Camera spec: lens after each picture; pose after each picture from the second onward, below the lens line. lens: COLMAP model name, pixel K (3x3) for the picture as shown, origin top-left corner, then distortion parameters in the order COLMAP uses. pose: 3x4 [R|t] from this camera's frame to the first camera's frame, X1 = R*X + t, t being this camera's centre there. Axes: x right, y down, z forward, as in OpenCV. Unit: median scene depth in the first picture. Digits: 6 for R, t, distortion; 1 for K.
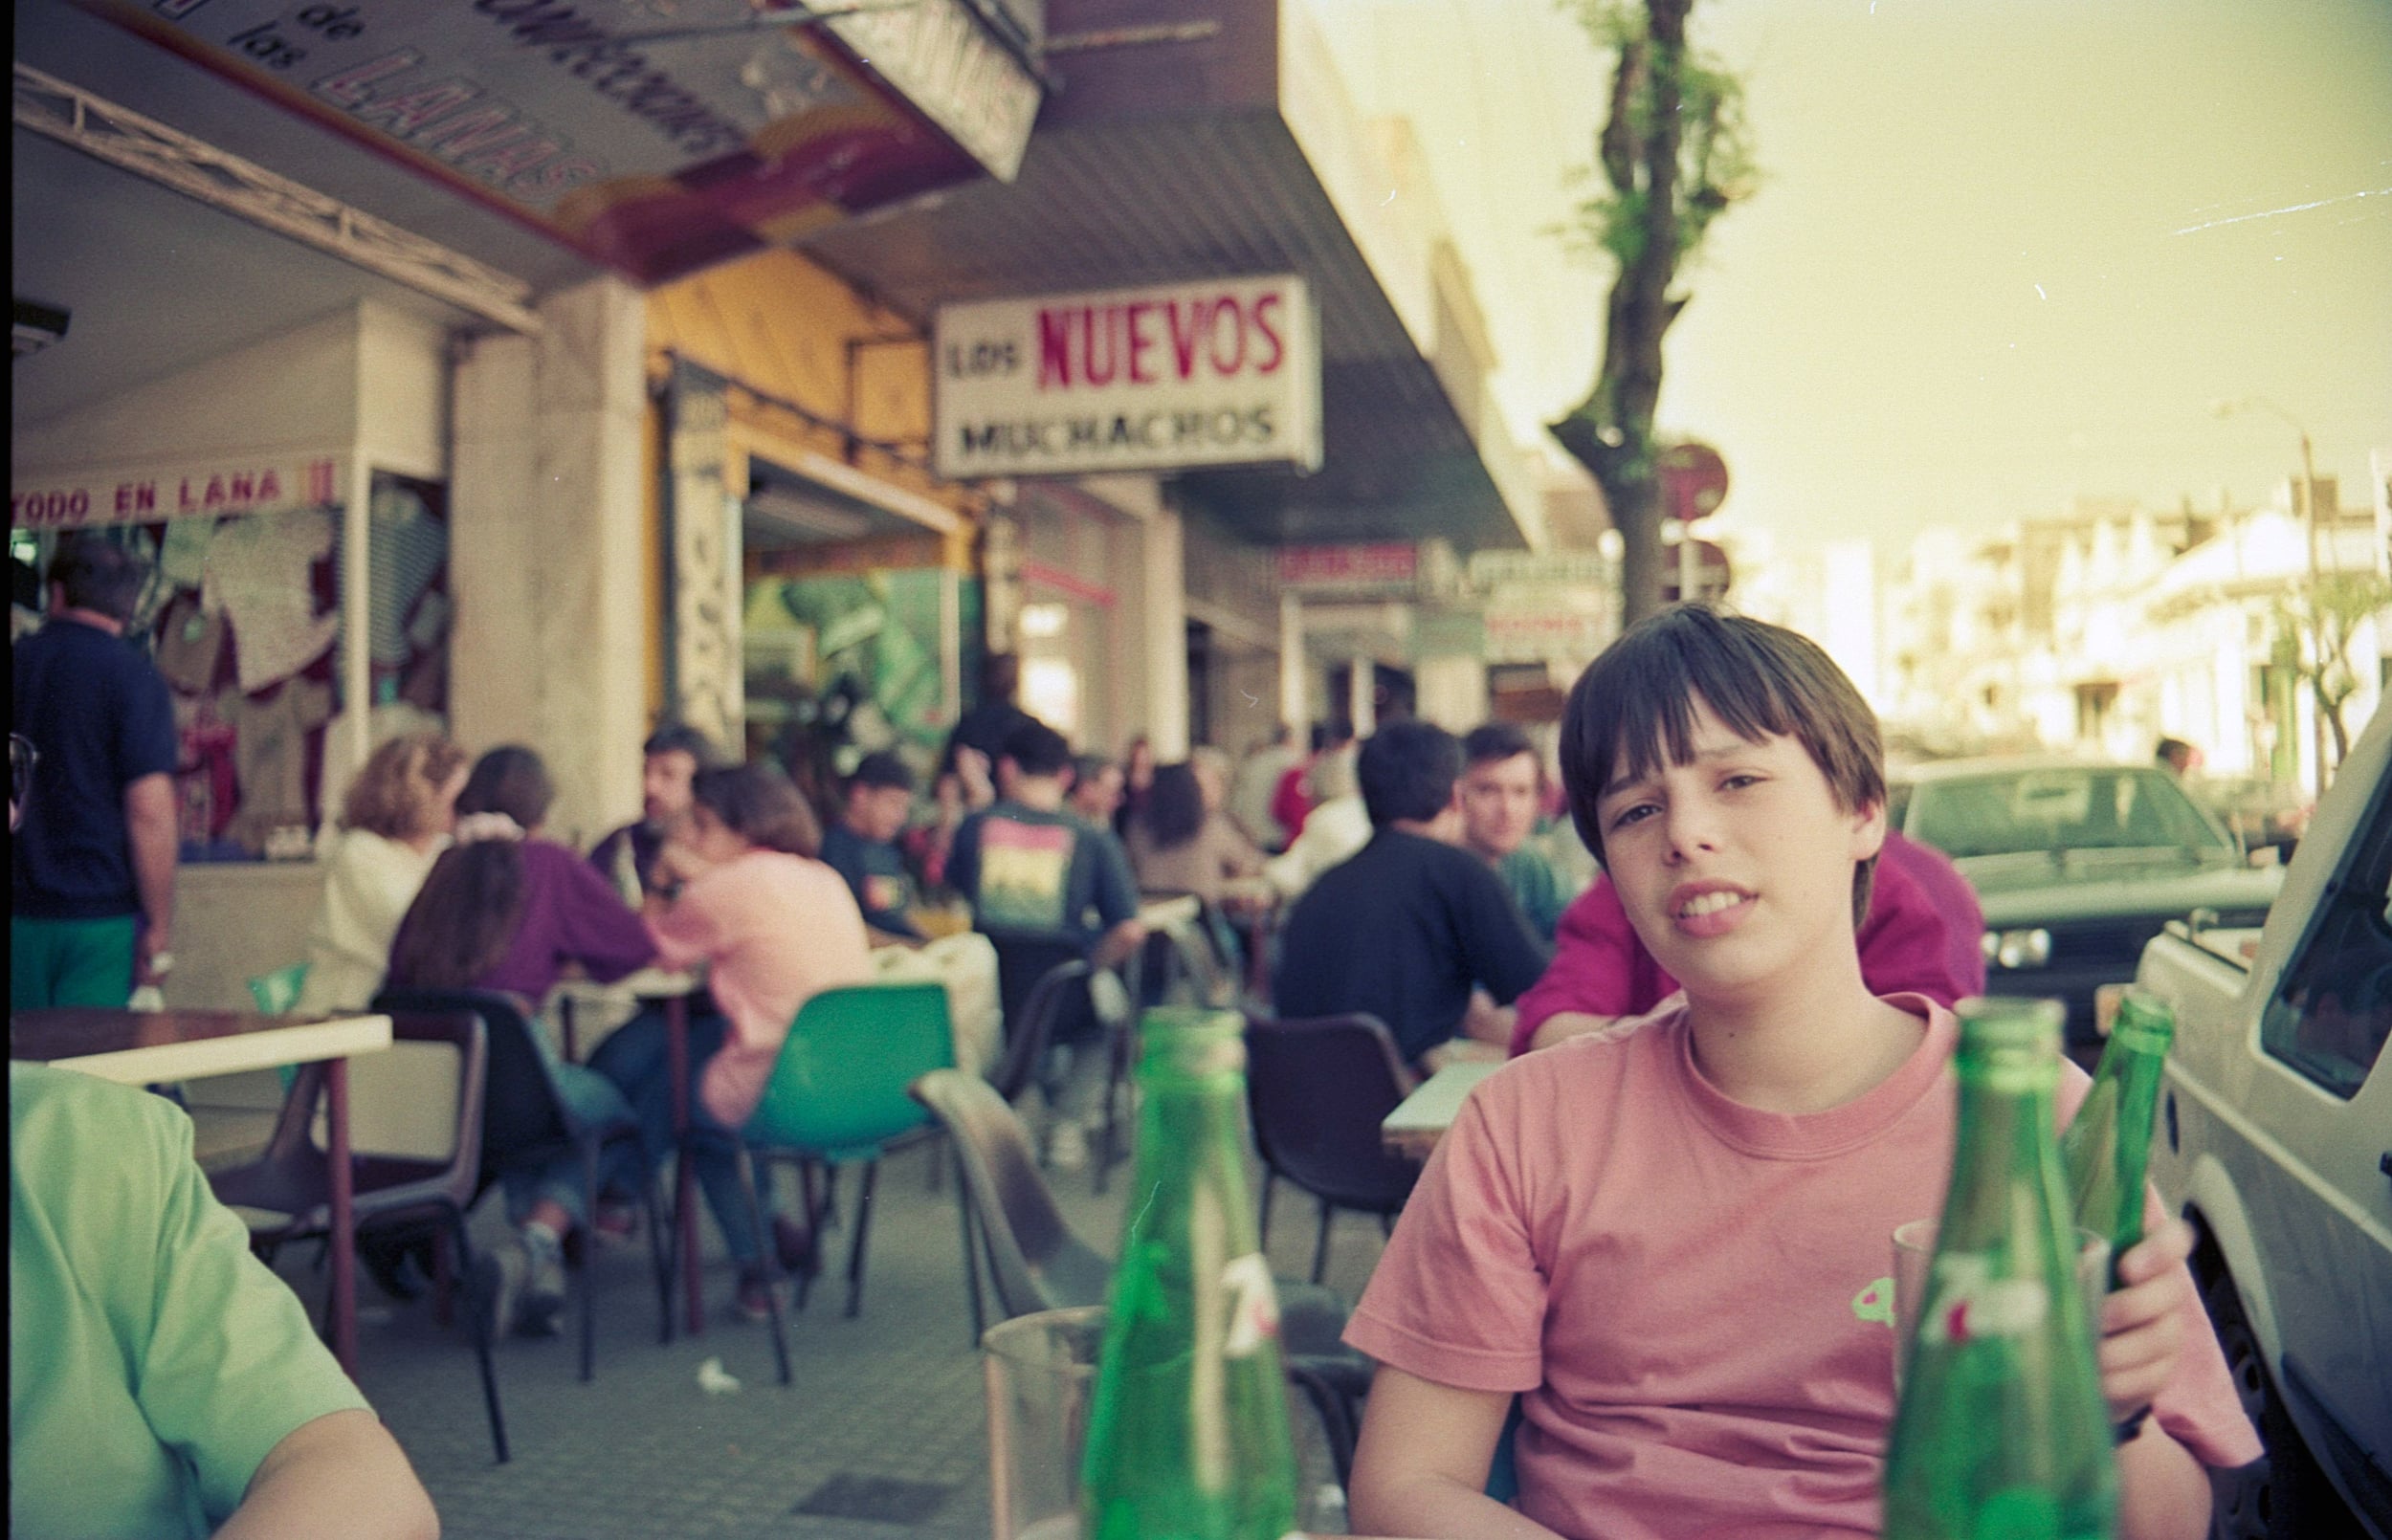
lens RADIAL K [[2309.3, 0, 1196.0], [0, 2309.3, 770.0], [0, 0, 1]] dist [-0.127910, 0.026978]
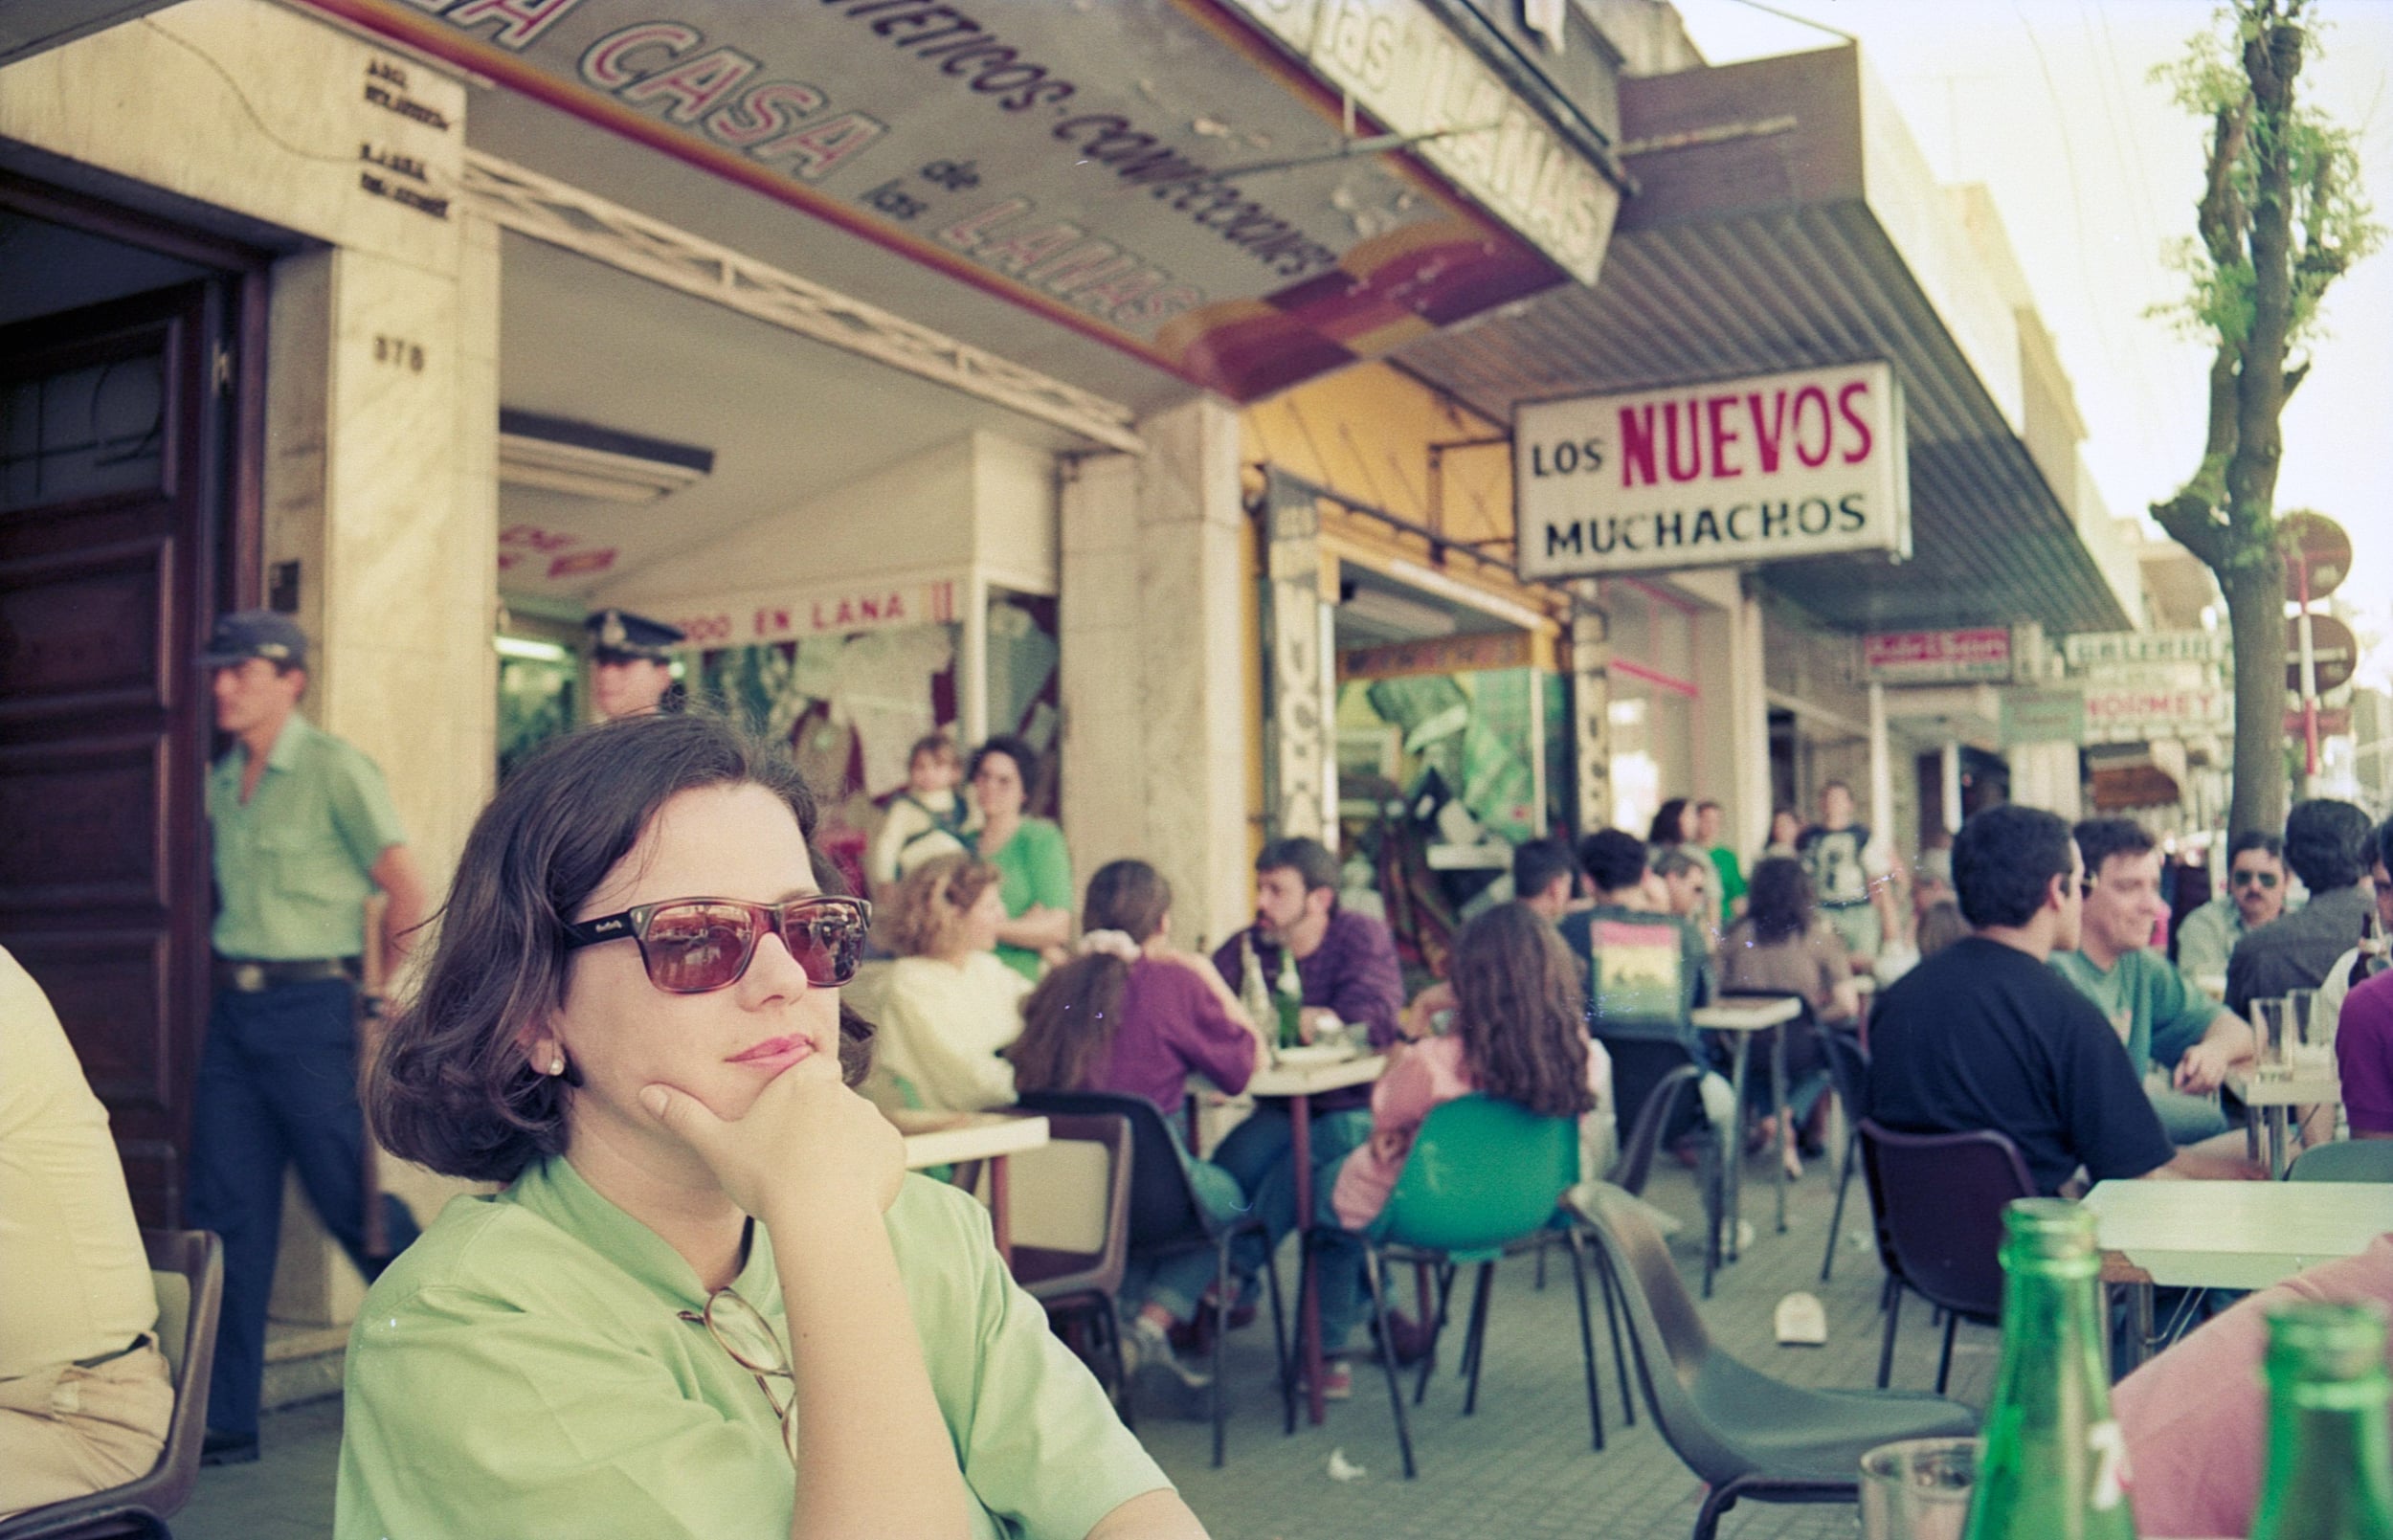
lens RADIAL K [[2303.0, 0, 1196.5], [0, 2303.0, 770.0], [0, 0, 1]] dist [-0.118809, 0.032847]
pose [[0.969483, -0.017803, -0.244511, -0.007439], [0.008205, 0.999157, -0.040215, -0.003489], [0.245021, 0.036981, 0.968812, -0.013379]]
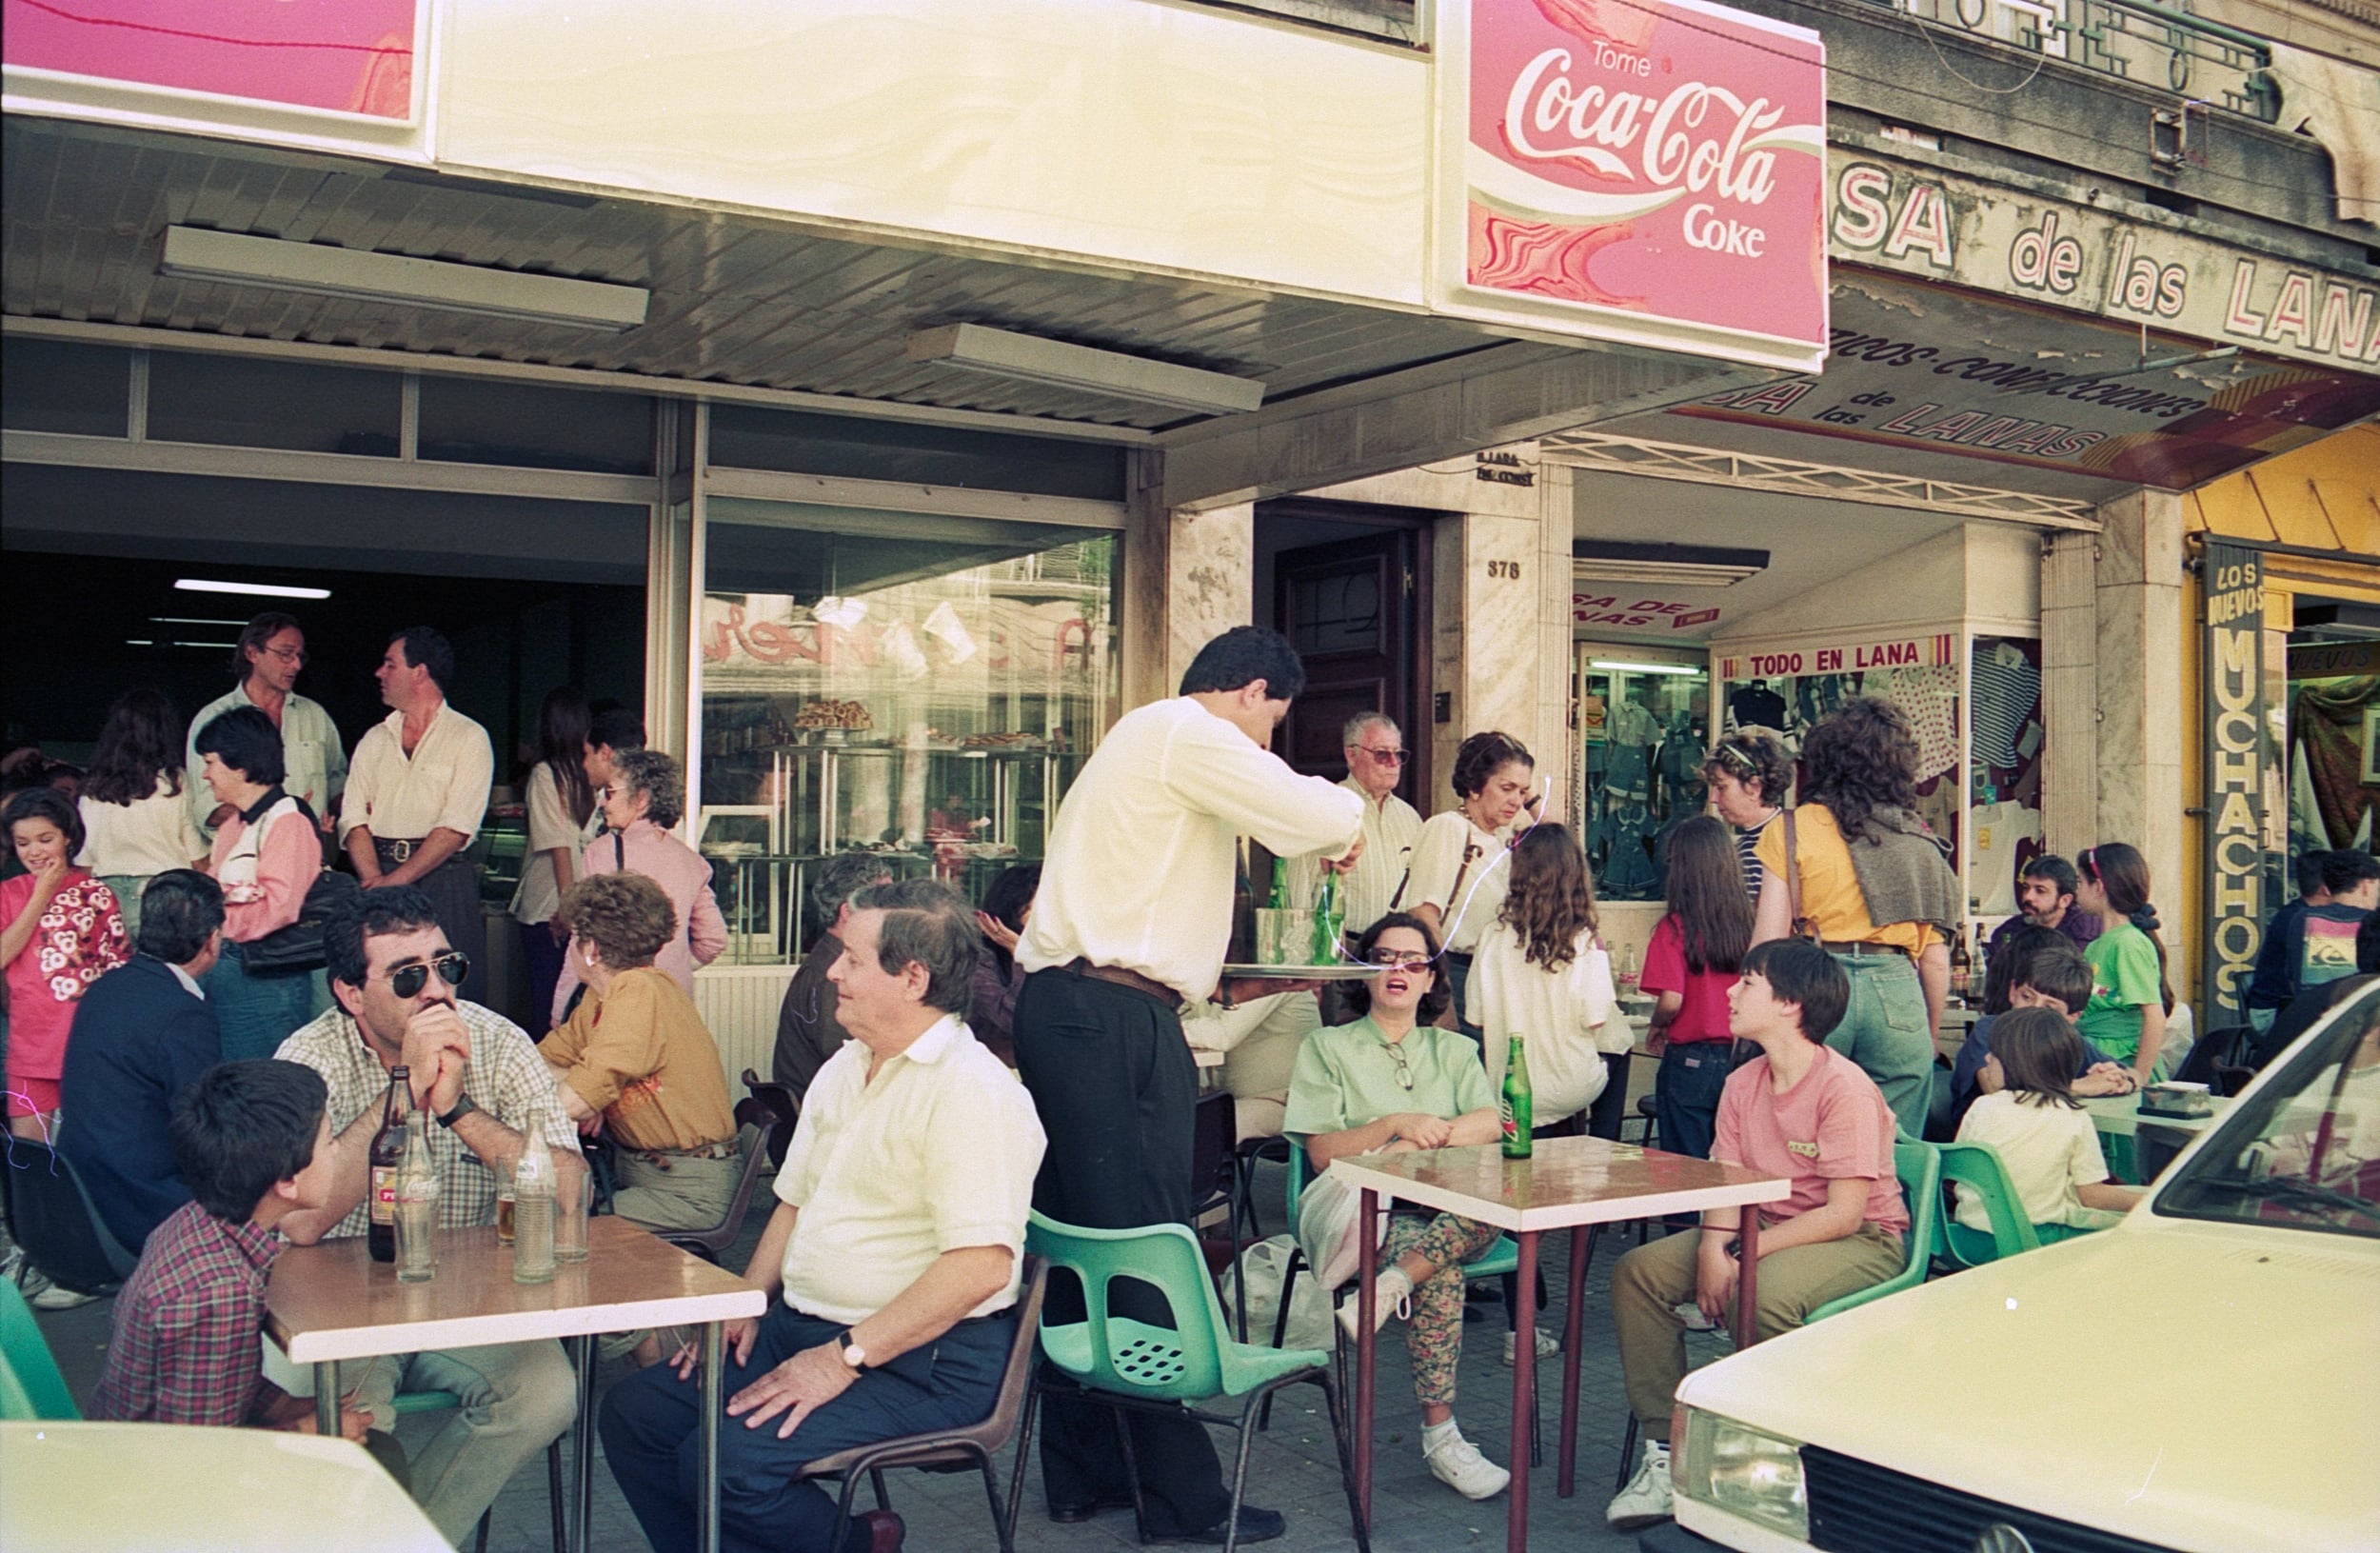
lens RADIAL K [[2340.7, 0, 1190.0], [0, 2340.7, 776.5], [0, 0, 1]] dist [-0.072529, -0.003265]
pose [[0.687299, 0.006412, -0.726346, 0.331526], [-0.000986, 0.999968, 0.007894, -0.053232], [0.726374, -0.004710, 0.687284, -0.339134]]
